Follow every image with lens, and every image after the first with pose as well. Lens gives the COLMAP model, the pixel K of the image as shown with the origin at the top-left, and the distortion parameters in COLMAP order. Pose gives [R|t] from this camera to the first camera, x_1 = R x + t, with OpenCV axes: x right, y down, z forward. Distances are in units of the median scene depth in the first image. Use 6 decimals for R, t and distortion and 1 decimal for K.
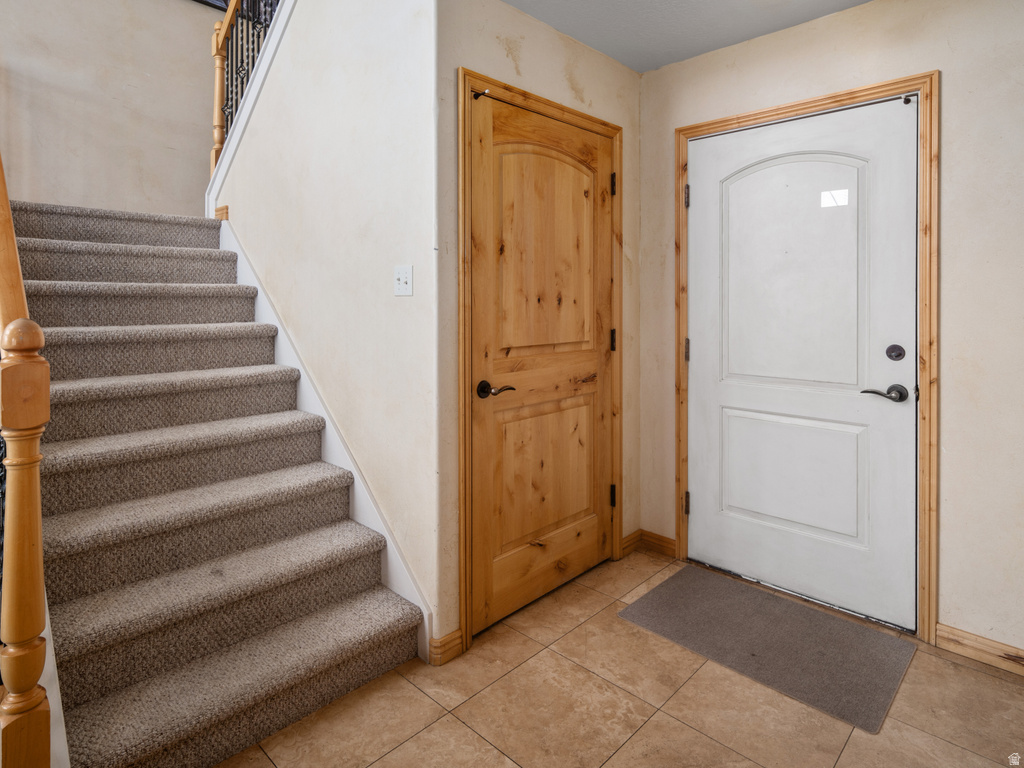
lens RADIAL K [[573.7, 0, 491.0], [0, 573.7, 299.7], [0, 0, 1]] dist [0.005063, -0.001150]
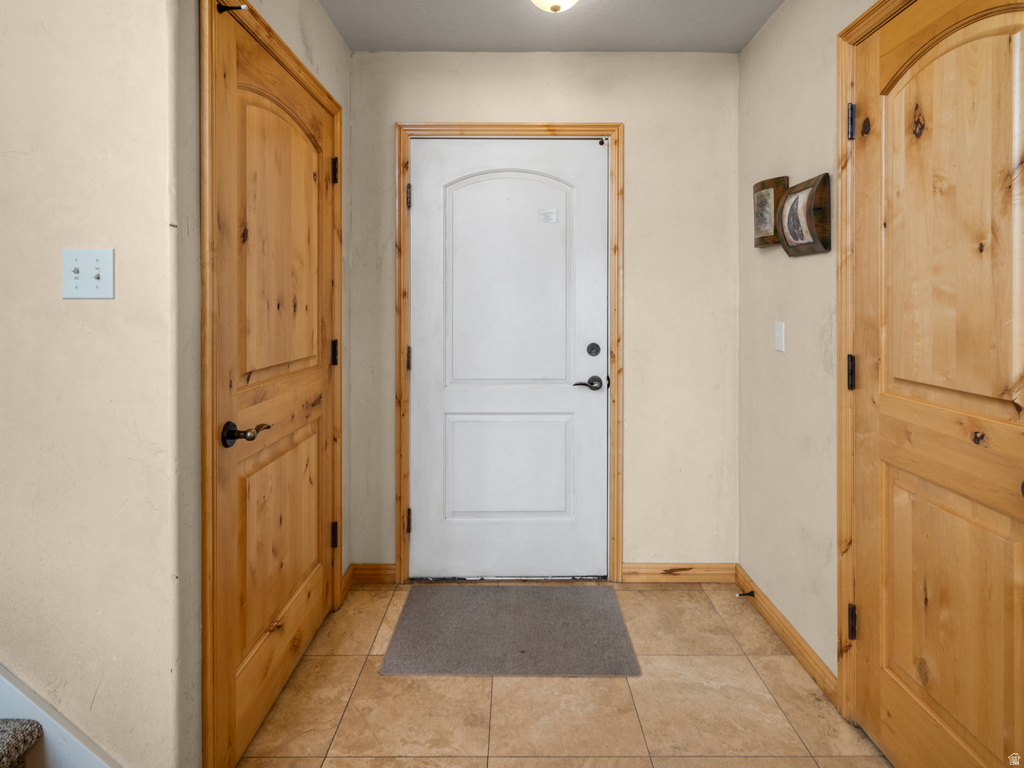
lens RADIAL K [[573.7, 0, 483.7], [0, 573.7, 303.6], [0, 0, 1]] dist [0.005063, -0.001150]
pose [[0.706028, 0.002698, 0.708179, -0.281787], [-0.000830, 0.999995, -0.002983, -0.000243], [-0.708183, 0.001518, 0.706027, 0.285784]]
